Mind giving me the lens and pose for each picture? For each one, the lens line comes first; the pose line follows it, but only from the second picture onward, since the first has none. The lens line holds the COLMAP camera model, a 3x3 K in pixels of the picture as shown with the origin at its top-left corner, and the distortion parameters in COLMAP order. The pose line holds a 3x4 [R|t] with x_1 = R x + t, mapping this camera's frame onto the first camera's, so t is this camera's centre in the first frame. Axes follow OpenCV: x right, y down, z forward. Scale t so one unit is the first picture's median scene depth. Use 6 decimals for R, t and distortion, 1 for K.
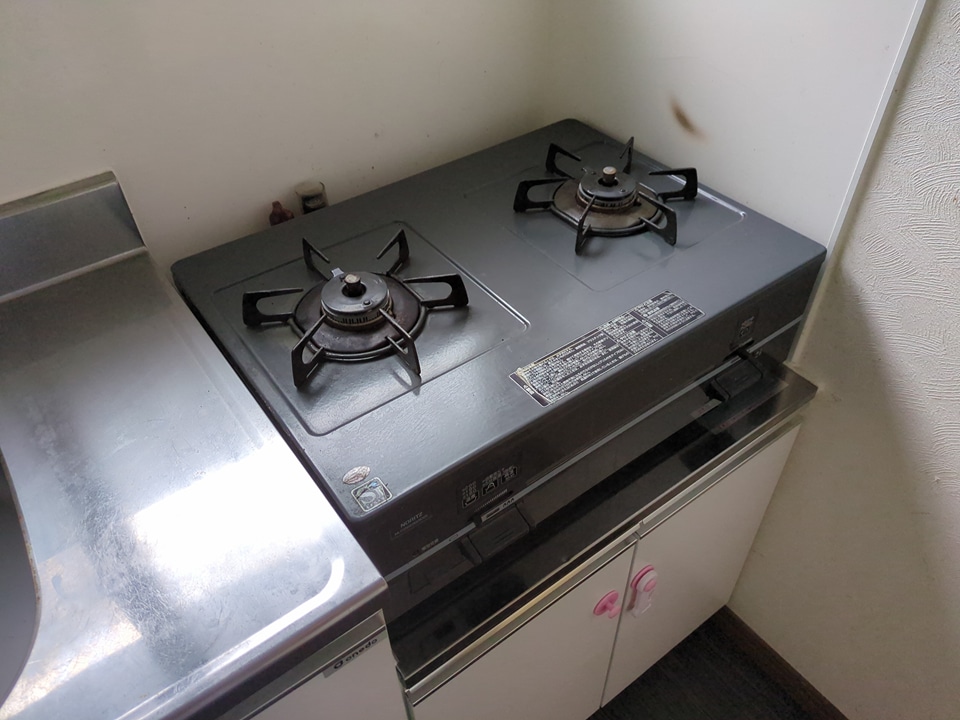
lens RADIAL K [[722.0, 0, 477.2], [0, 722.0, 367.2], [0, 0, 1]] dist [0.005691, 0.000727]
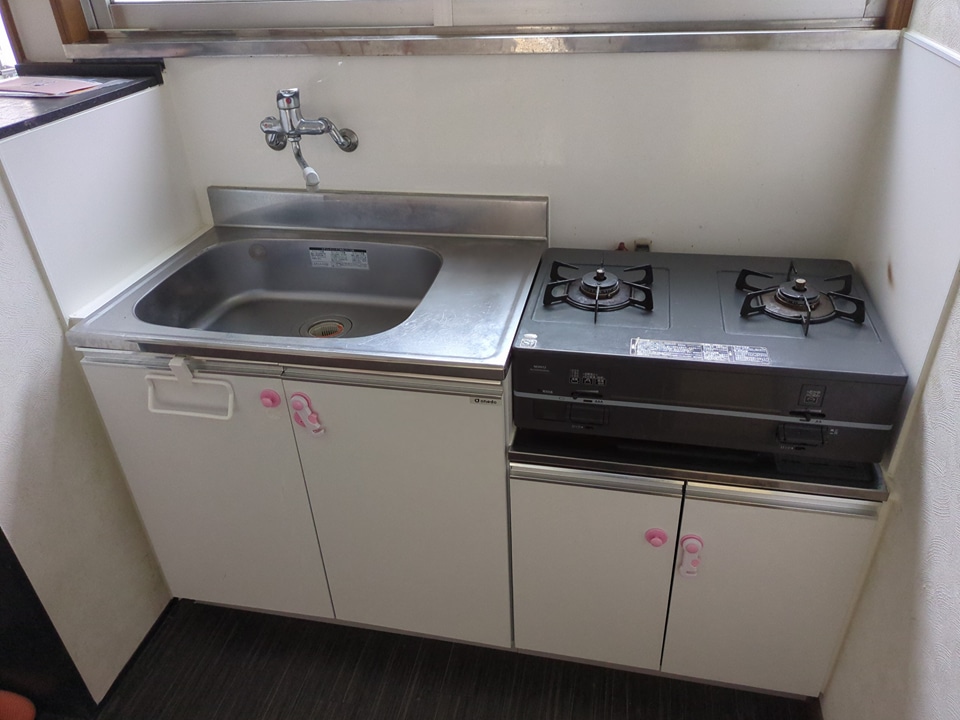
lens RADIAL K [[722.0, 0, 484.5], [0, 722.0, 357.8], [0, 0, 1]] dist [0.005691, 0.000727]
pose [[0.658884, 0.383613, -0.647080, 0.777592], [-0.494166, 0.869282, 0.012162, 0.167344], [0.567160, 0.311751, 0.762325, -0.454577]]
